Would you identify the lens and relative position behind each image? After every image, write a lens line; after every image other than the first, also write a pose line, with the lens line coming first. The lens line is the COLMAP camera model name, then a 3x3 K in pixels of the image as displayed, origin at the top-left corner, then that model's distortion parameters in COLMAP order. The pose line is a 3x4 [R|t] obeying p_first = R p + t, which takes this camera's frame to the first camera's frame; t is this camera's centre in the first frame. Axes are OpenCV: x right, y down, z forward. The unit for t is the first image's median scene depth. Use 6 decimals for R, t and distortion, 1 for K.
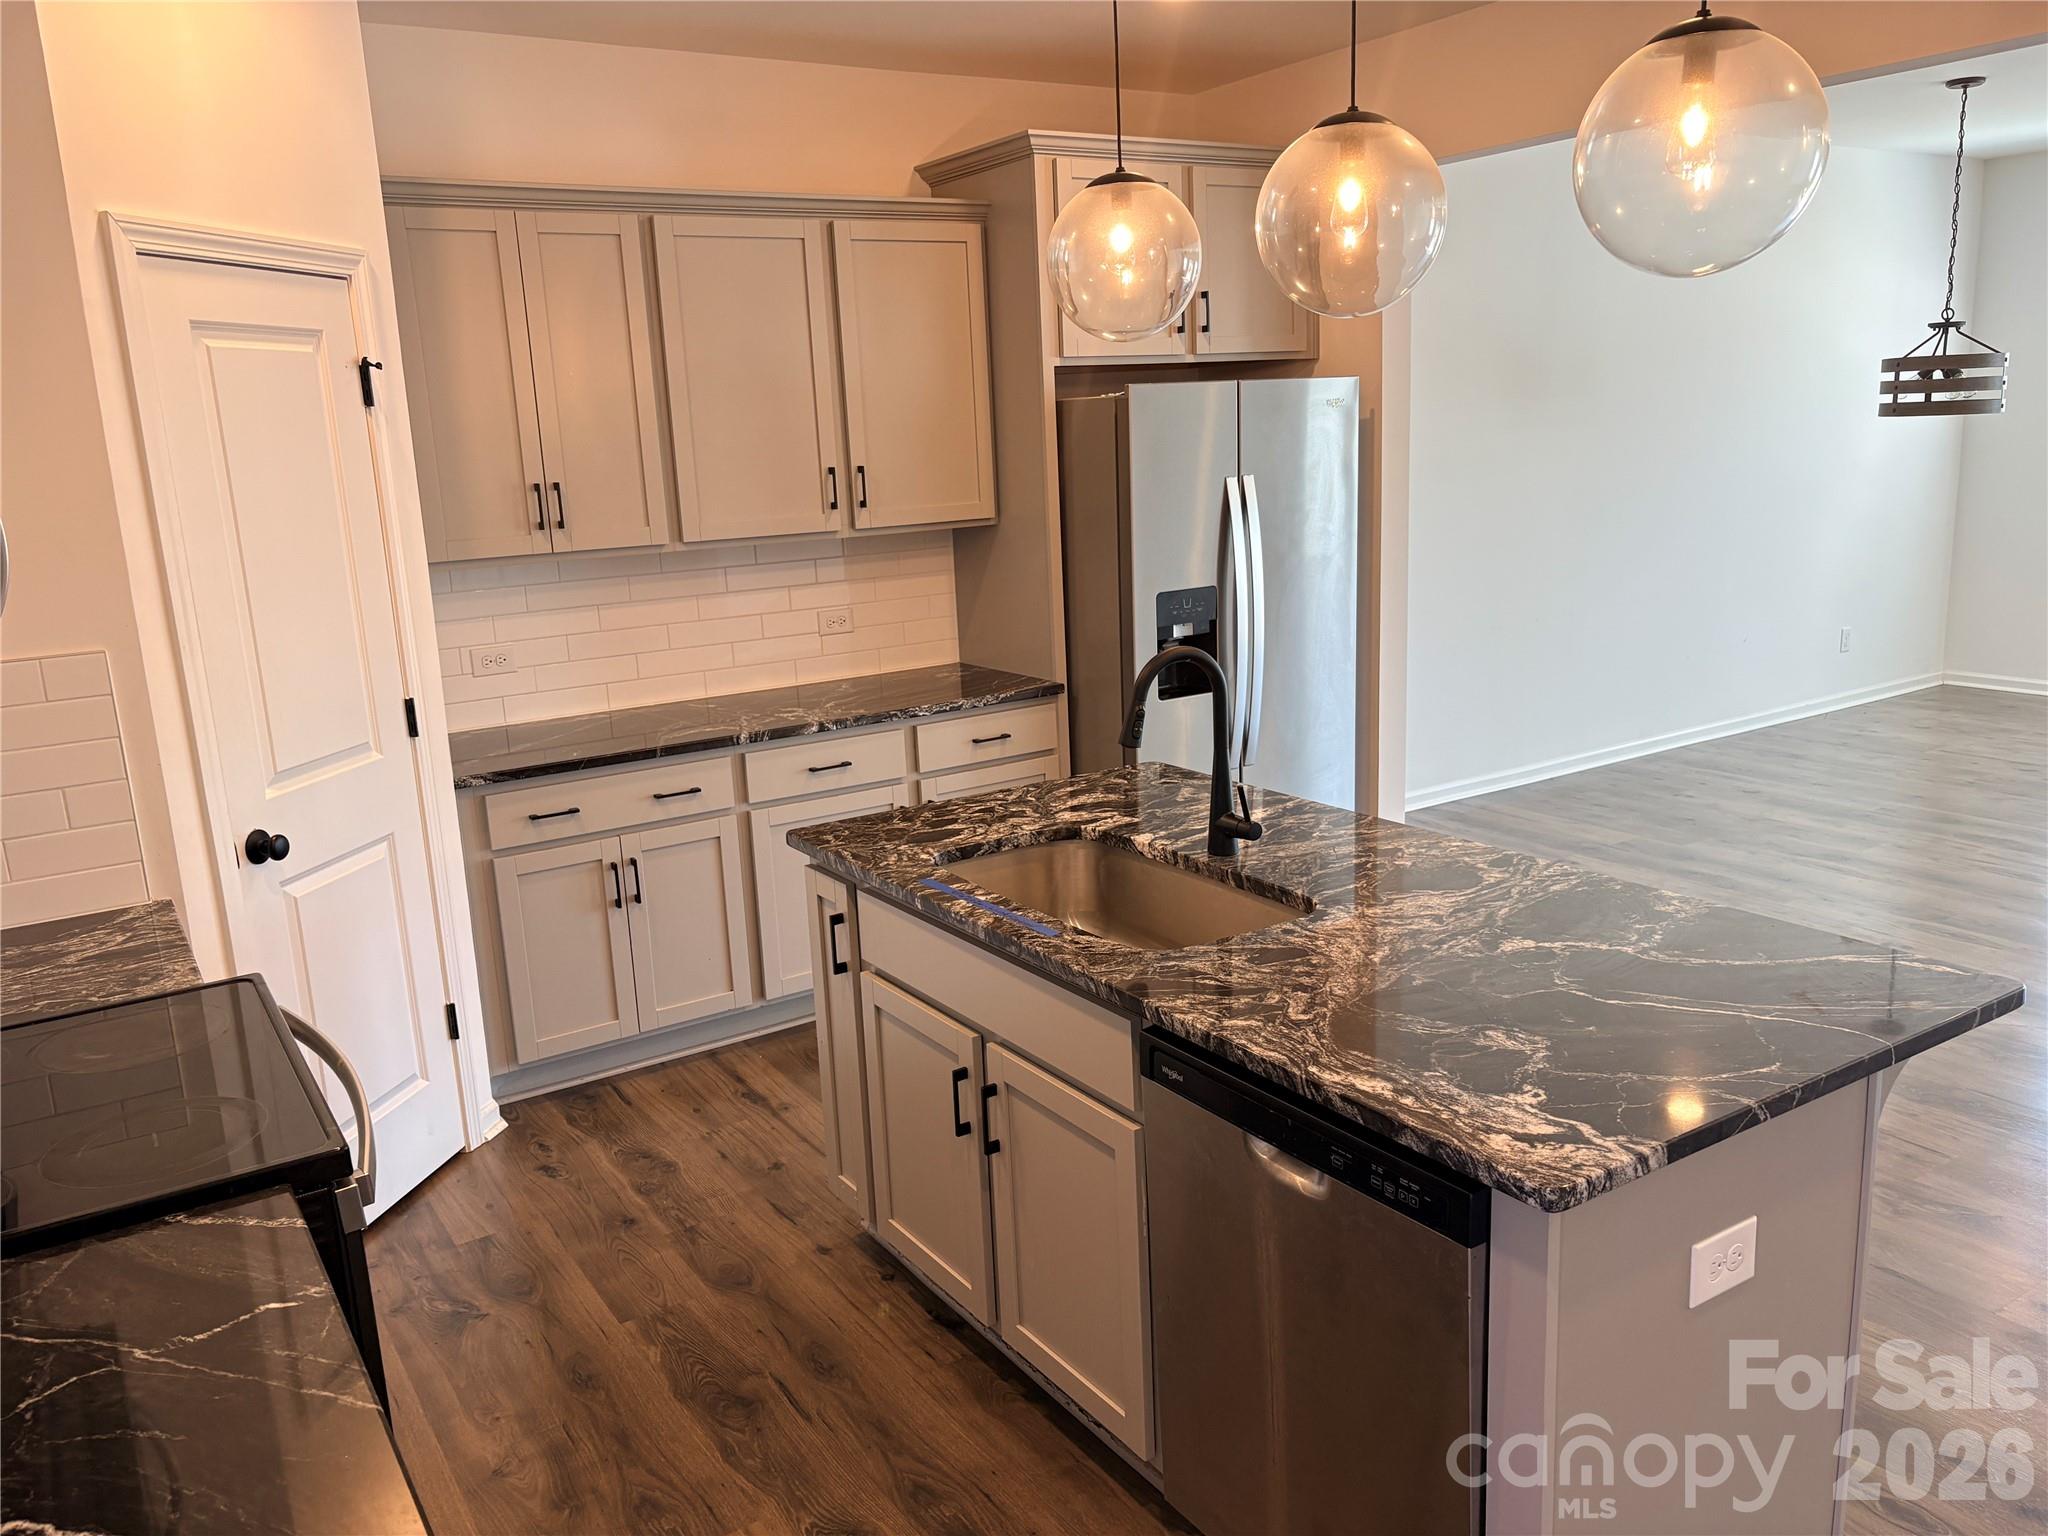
lens RADIAL K [[1554.2, 0, 1040.4], [0, 1554.2, 777.4], [0, 0, 1]] dist [0.065144, -0.075584]
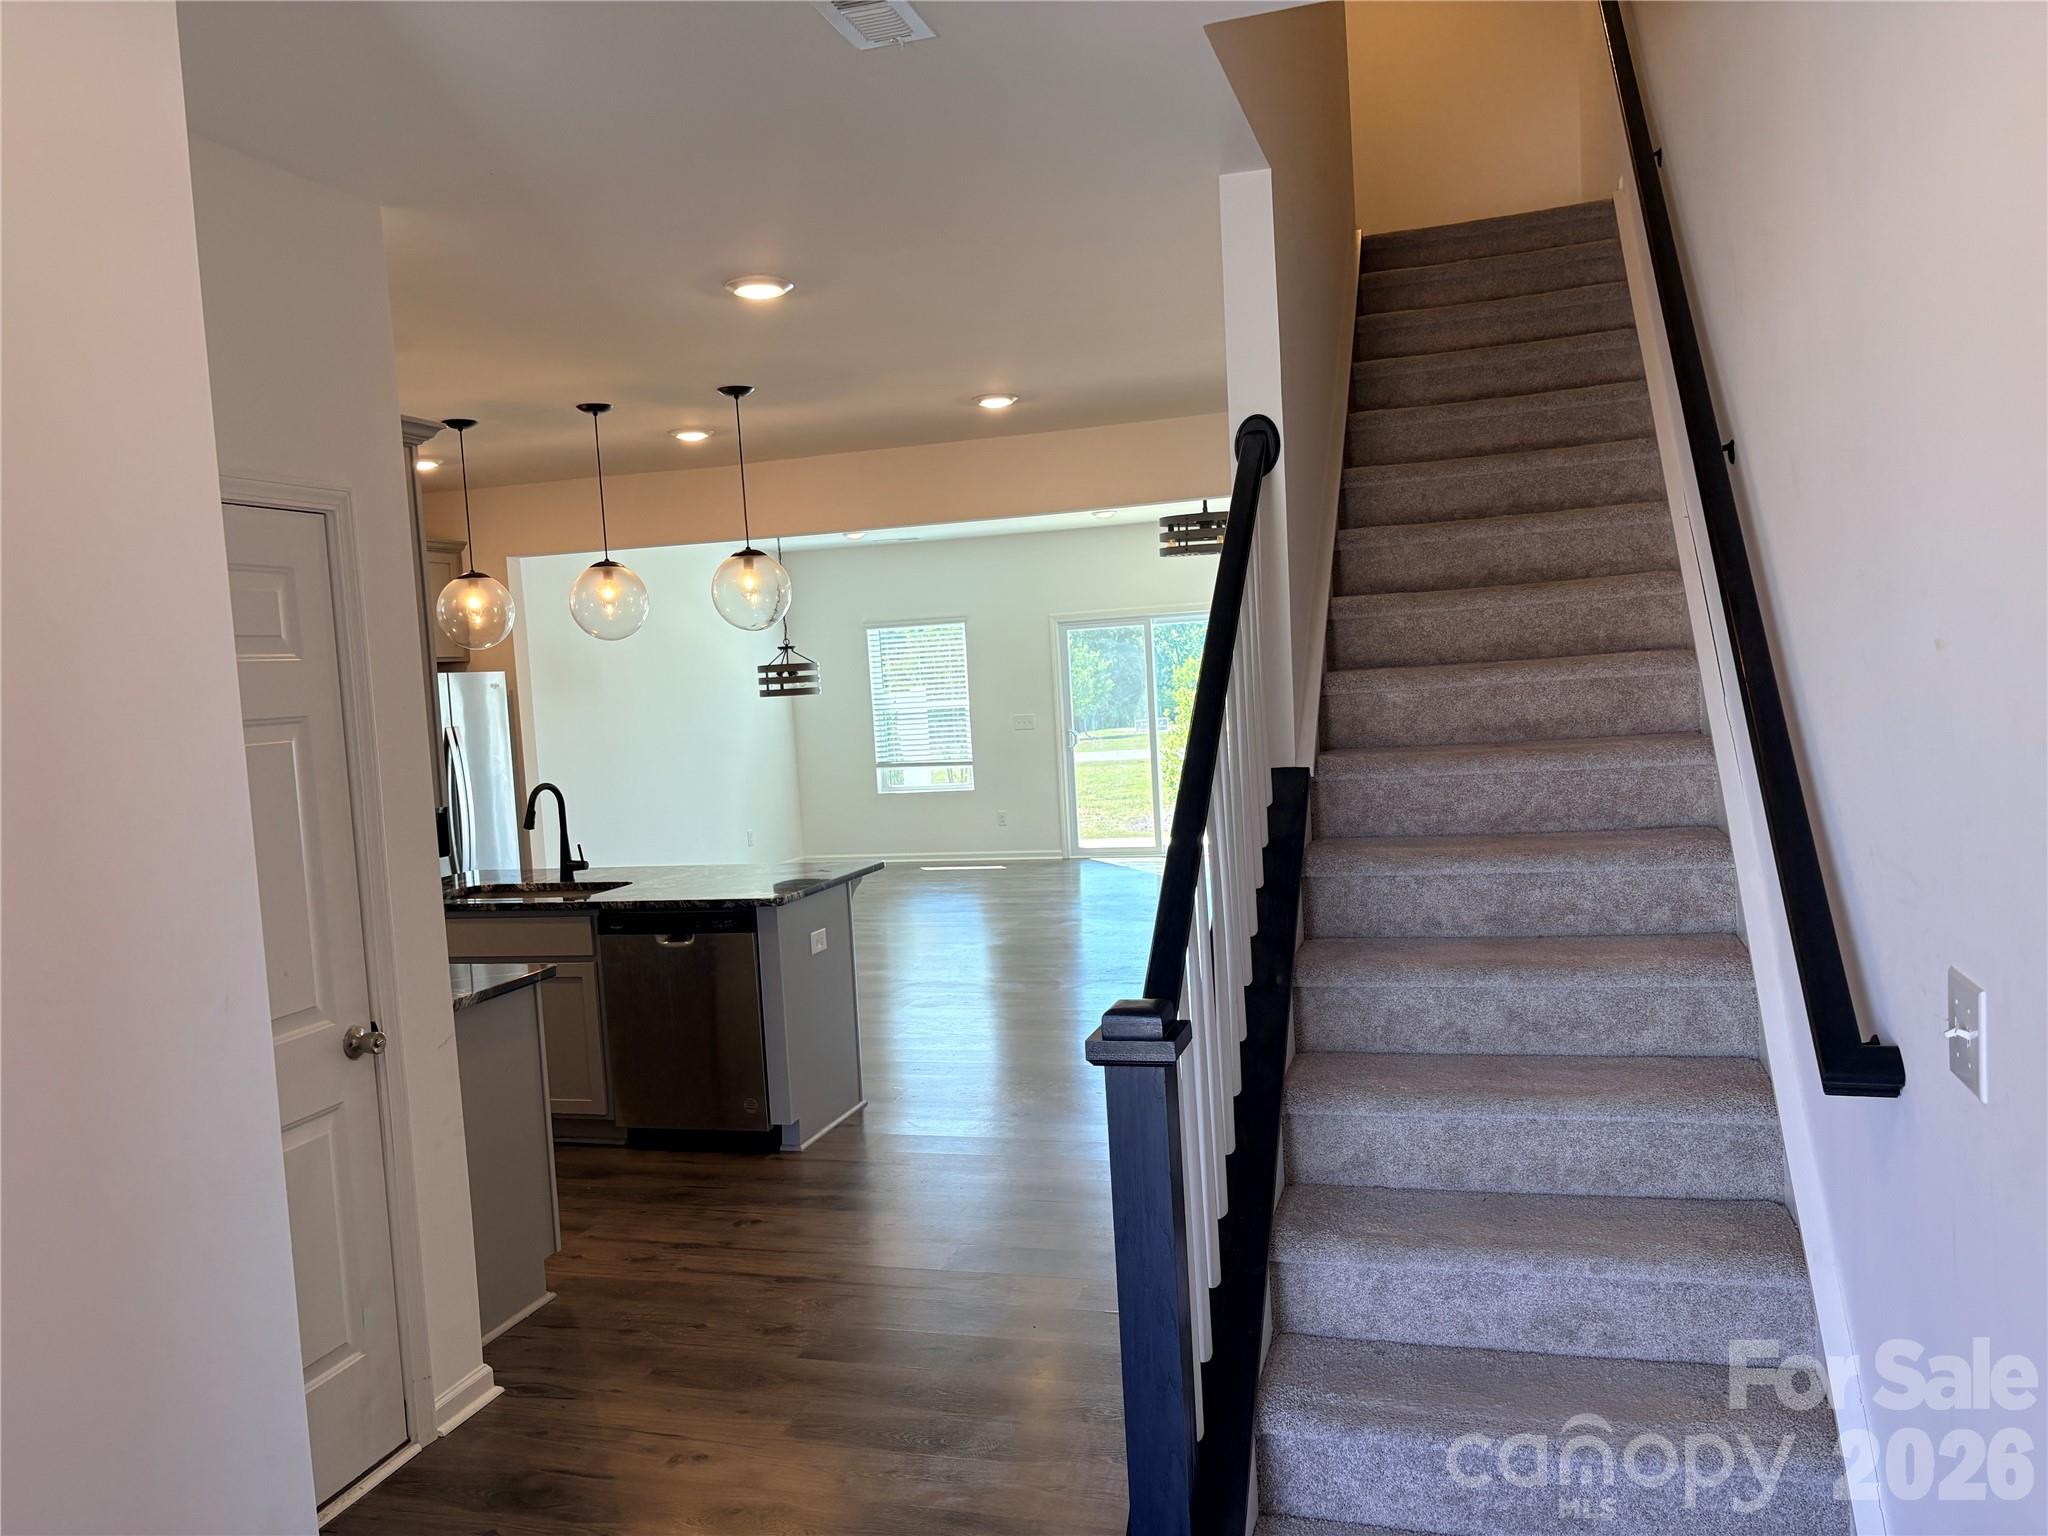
lens RADIAL K [[1554.2, 0, 1028.7], [0, 1554.2, 772.5], [0, 0, 1]] dist [0.065144, -0.075584]
pose [[0.768198, -0.043246, 0.638750, -0.362291], [0.168387, 0.976236, -0.136417, 0.144882], [-0.617671, 0.212353, 0.757225, -0.499692]]
